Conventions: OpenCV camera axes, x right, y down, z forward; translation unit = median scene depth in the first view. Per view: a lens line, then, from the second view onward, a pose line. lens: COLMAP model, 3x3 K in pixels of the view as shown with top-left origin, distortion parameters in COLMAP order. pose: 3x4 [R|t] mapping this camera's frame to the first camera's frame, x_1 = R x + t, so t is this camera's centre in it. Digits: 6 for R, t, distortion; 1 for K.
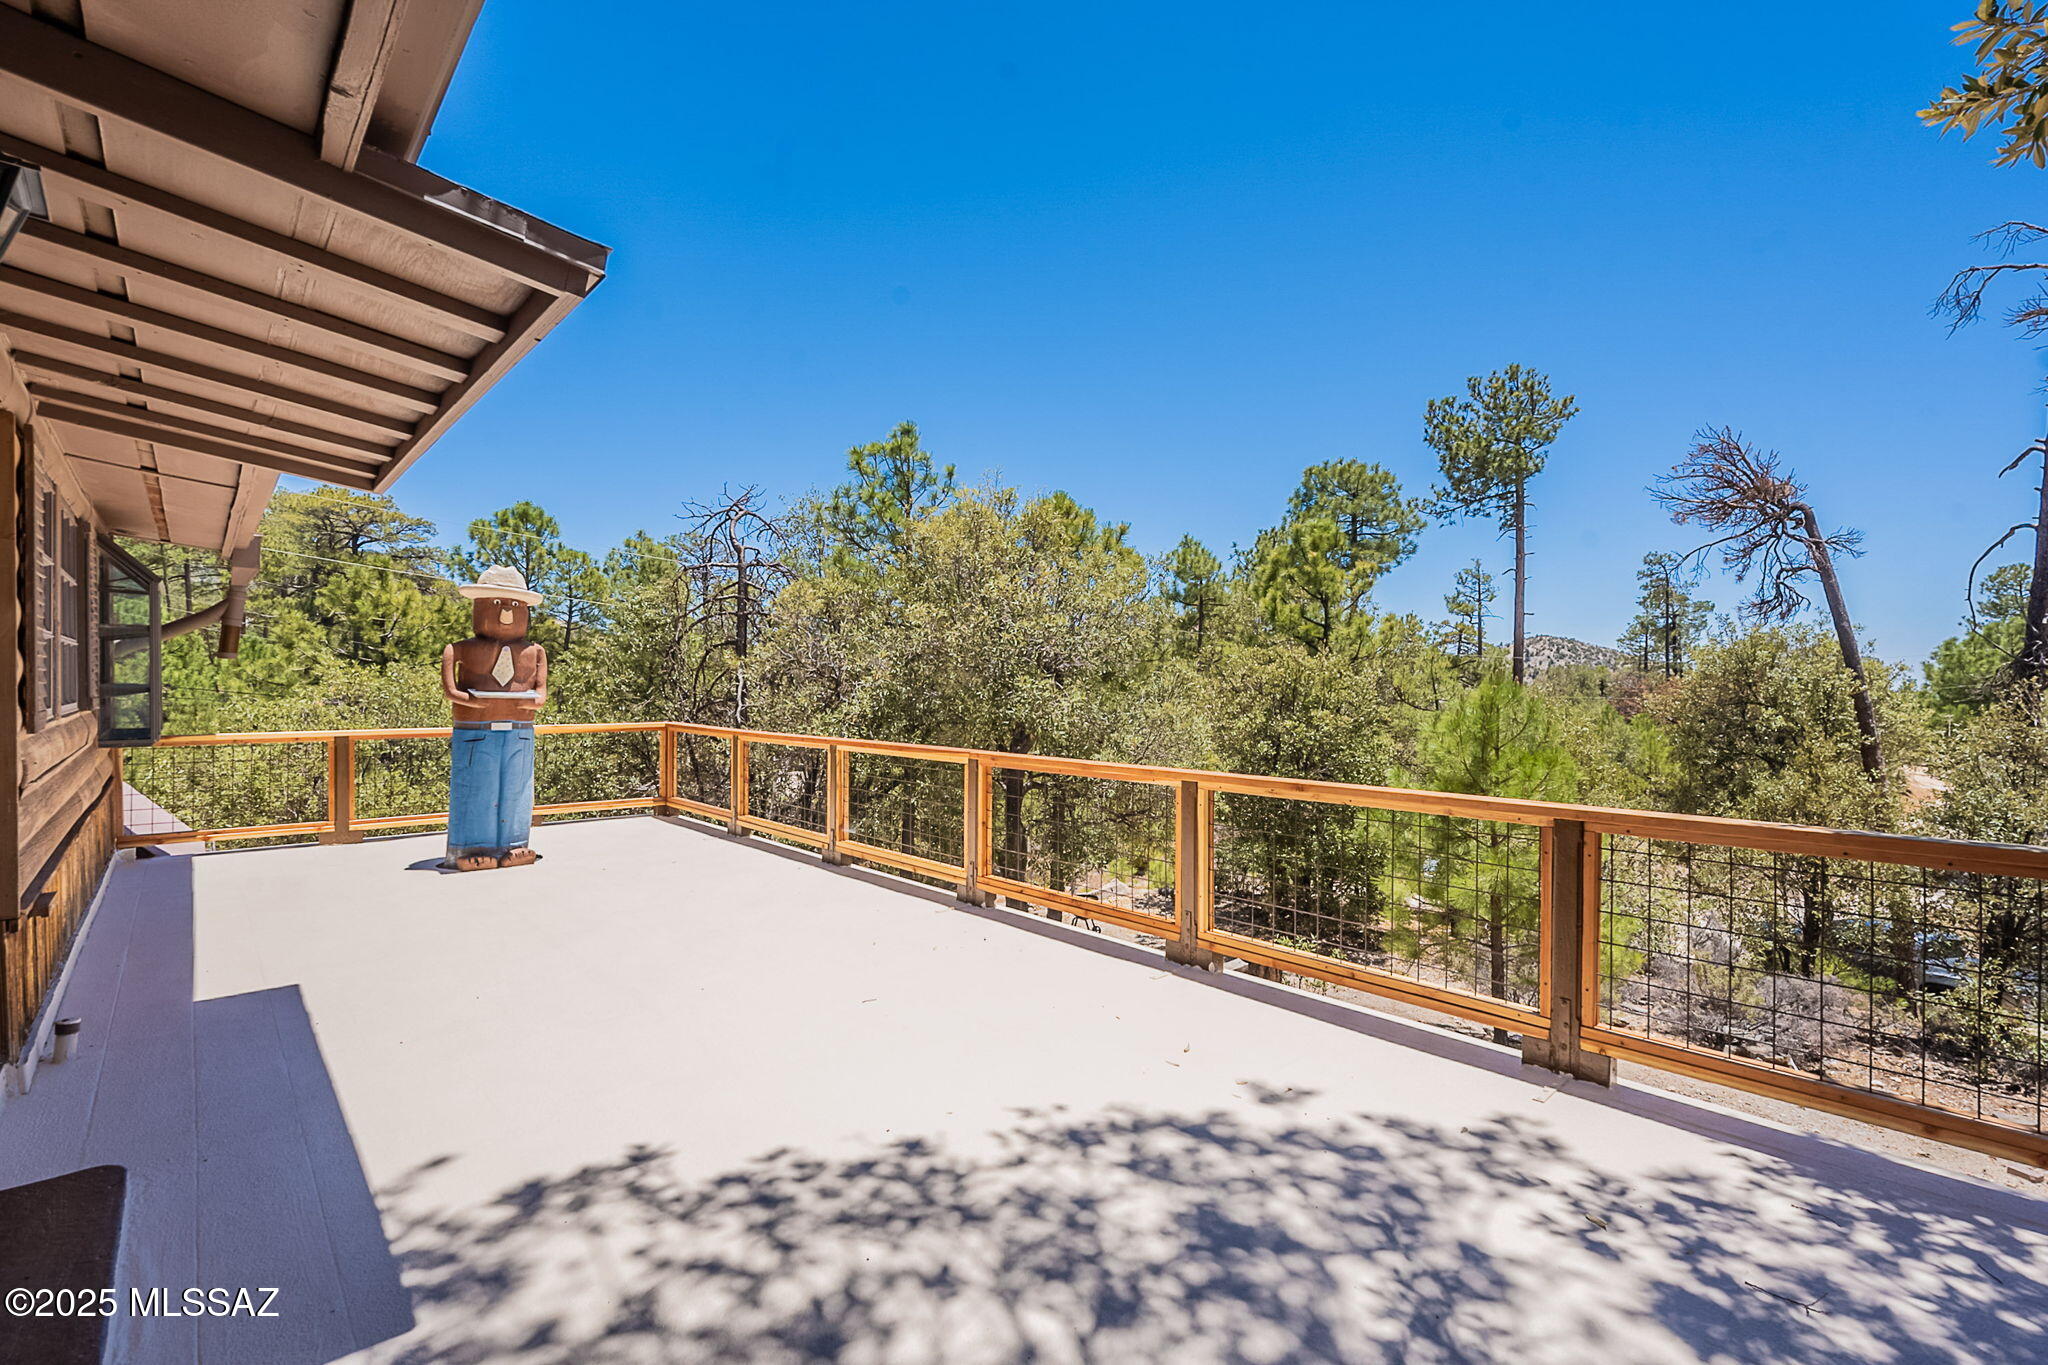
lens RADIAL K [[870.9, 0, 1010.4], [0, 870.9, 688.0], [0, 0, 1]] dist [-0.002553, -0.000137]
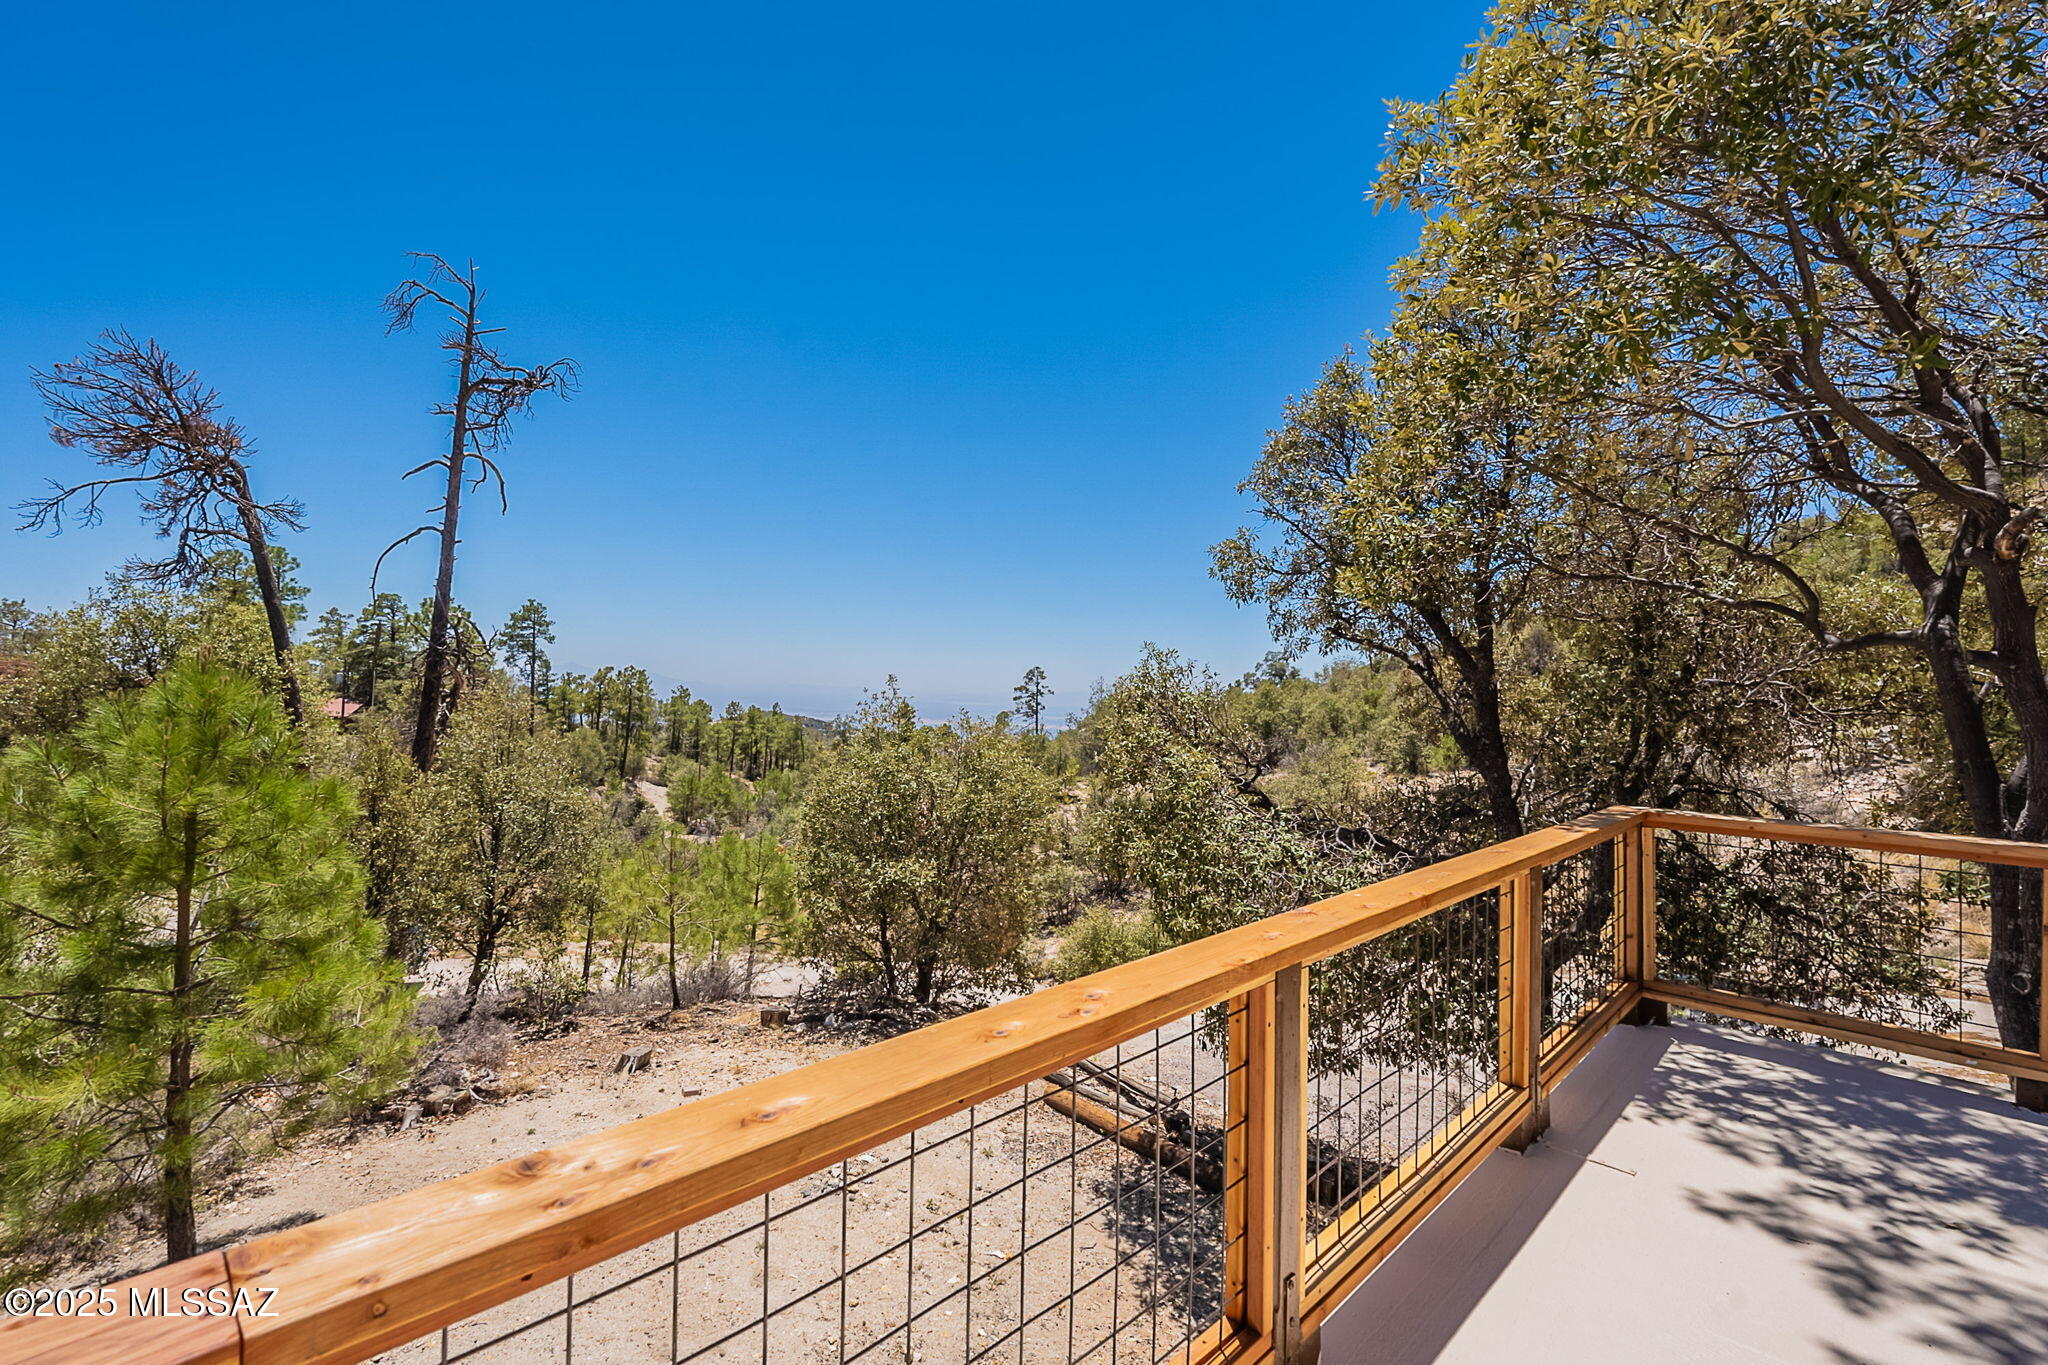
lens RADIAL K [[924.8, 0, 1038.2], [0, 924.8, 659.1], [0, 0, 1]] dist [-0.000880, 0.000586]
pose [[-0.043984, 0.018220, 0.998866, -0.052539], [-0.014965, 0.999709, -0.018894, -0.006347], [-0.998920, -0.015779, -0.043699, 0.252653]]
